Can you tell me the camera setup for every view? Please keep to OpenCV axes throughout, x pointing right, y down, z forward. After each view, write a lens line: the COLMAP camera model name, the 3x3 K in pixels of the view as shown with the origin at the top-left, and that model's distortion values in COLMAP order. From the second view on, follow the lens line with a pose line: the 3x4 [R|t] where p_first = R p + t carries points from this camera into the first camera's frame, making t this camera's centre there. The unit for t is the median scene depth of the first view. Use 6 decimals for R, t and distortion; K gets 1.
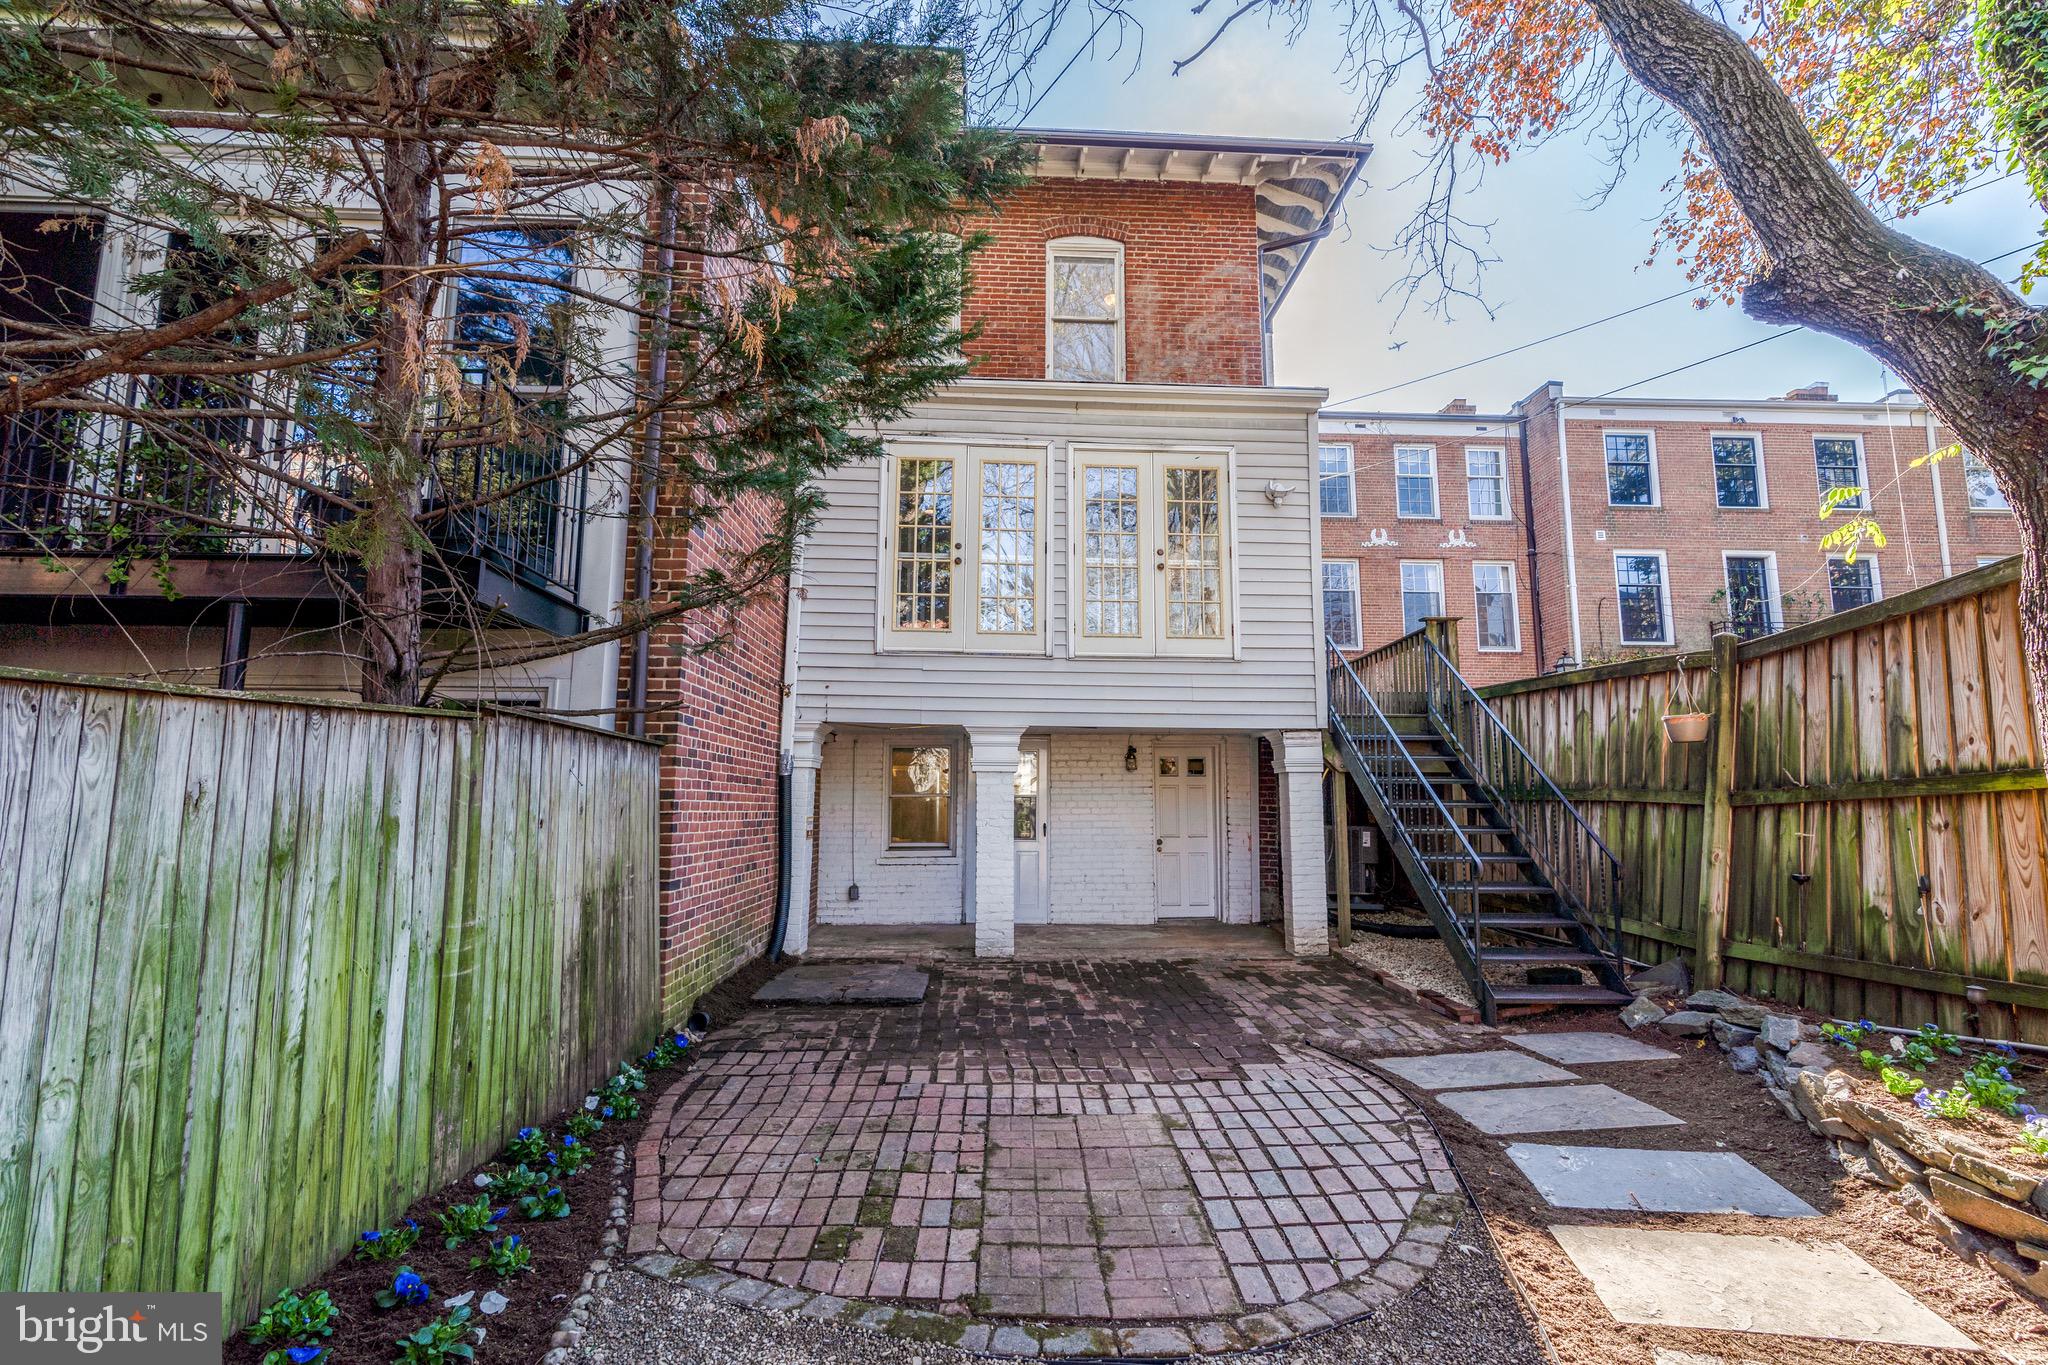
lens RADIAL K [[898.0, 0, 1040.0], [0, 898.0, 680.8], [0, 0, 1]] dist [-0.003255, 0.000829]
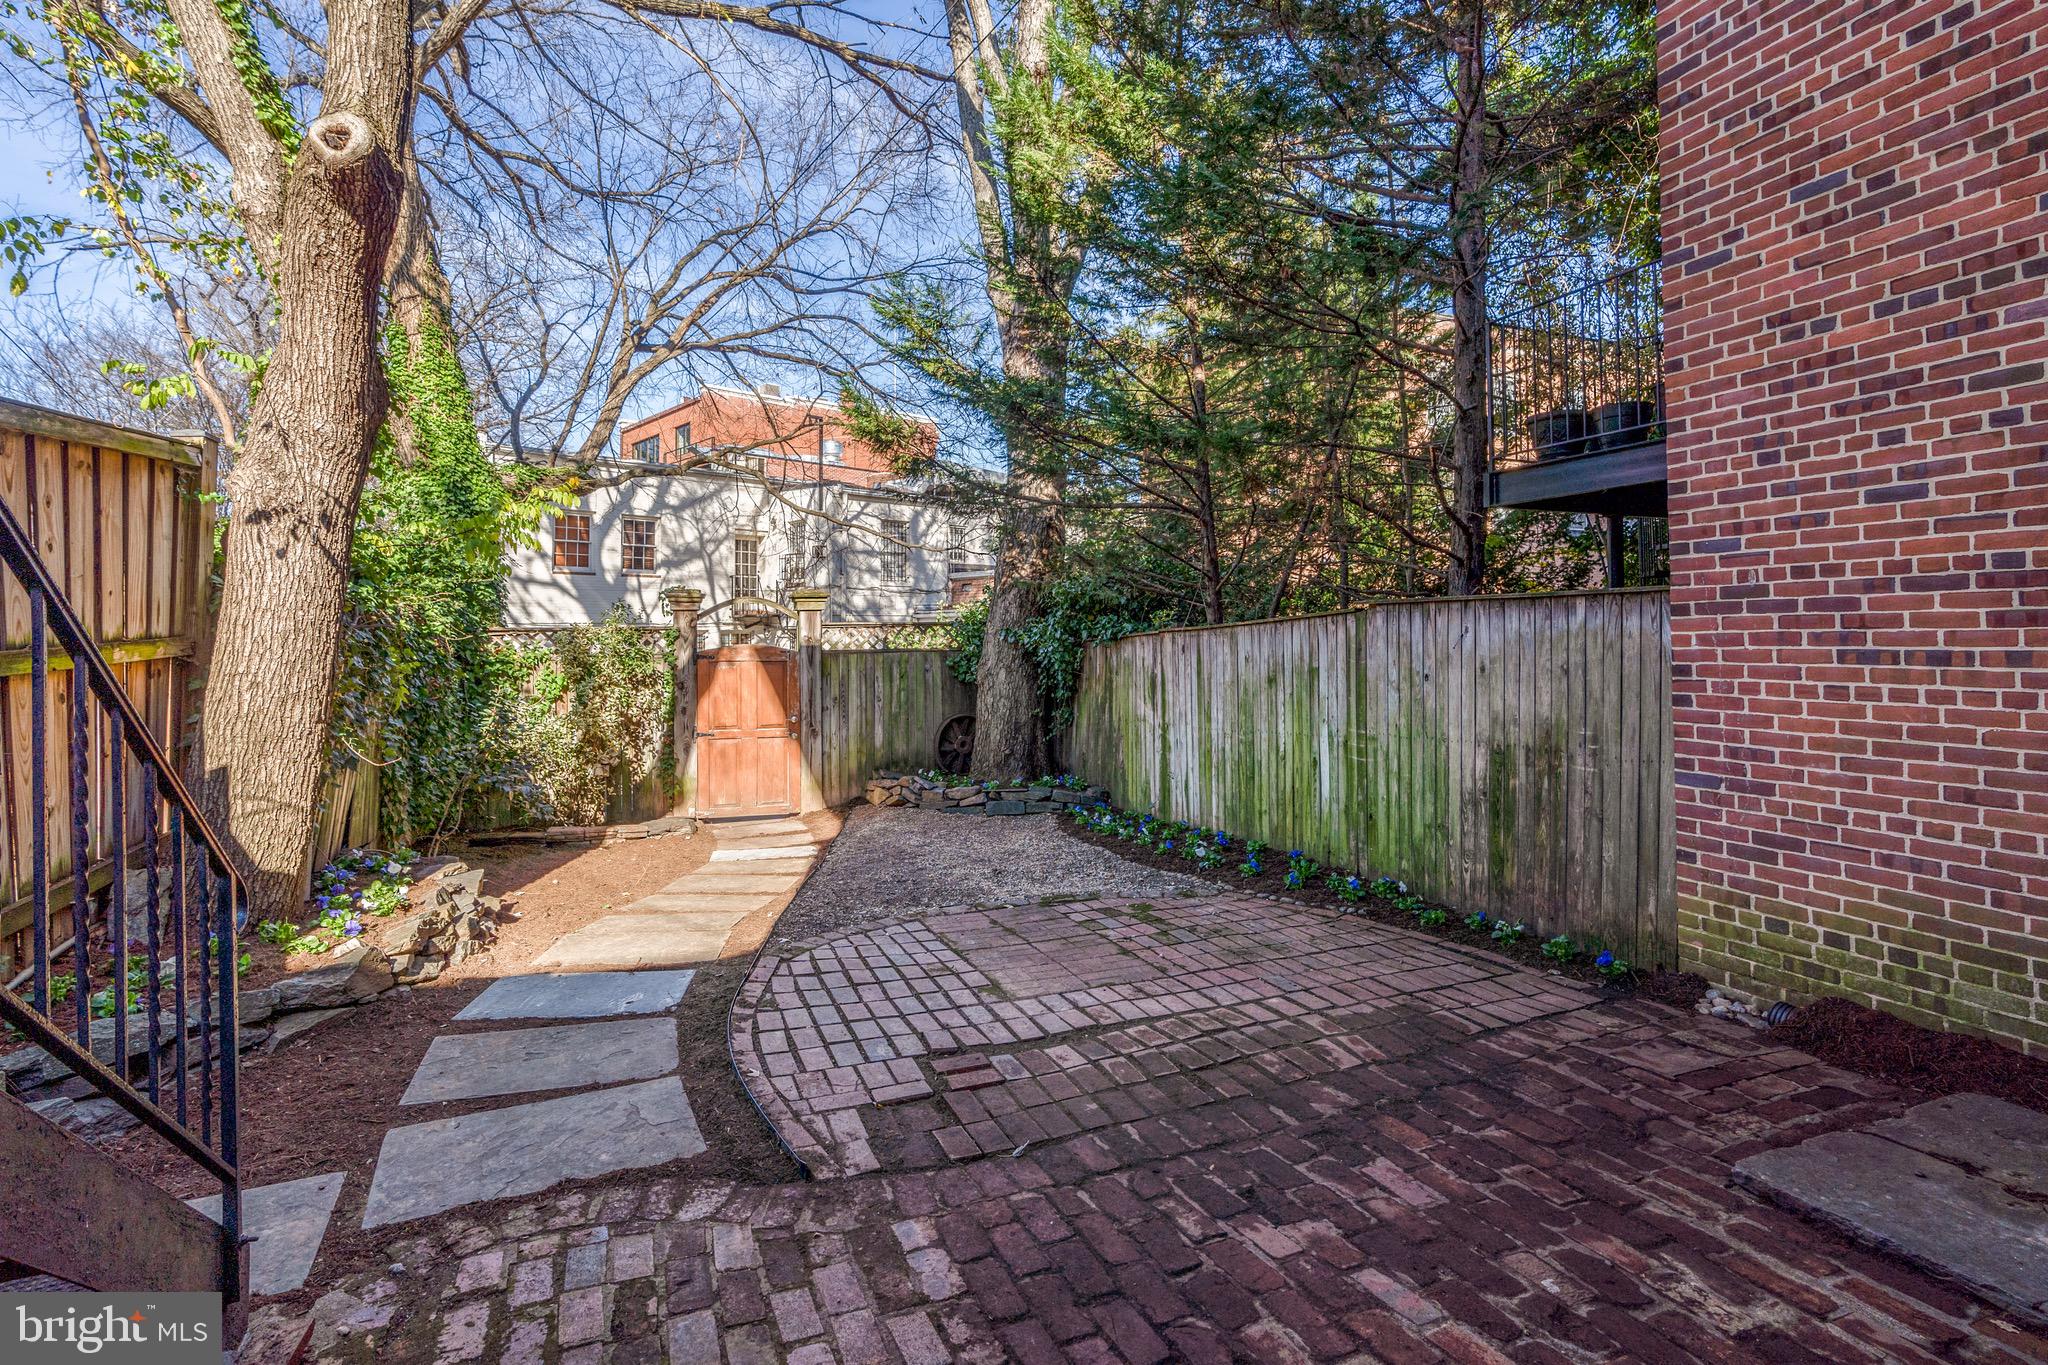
lens RADIAL K [[943.5, 0, 1021.1], [0, 943.5, 623.8], [0, 0, 1]] dist [-0.006900, 0.000148]
pose [[-0.942385, 0.000611, -0.334530, 0.490919], [0.054222, 0.987055, -0.150942, 0.263310], [0.330107, -0.160384, -0.930219, 2.152158]]
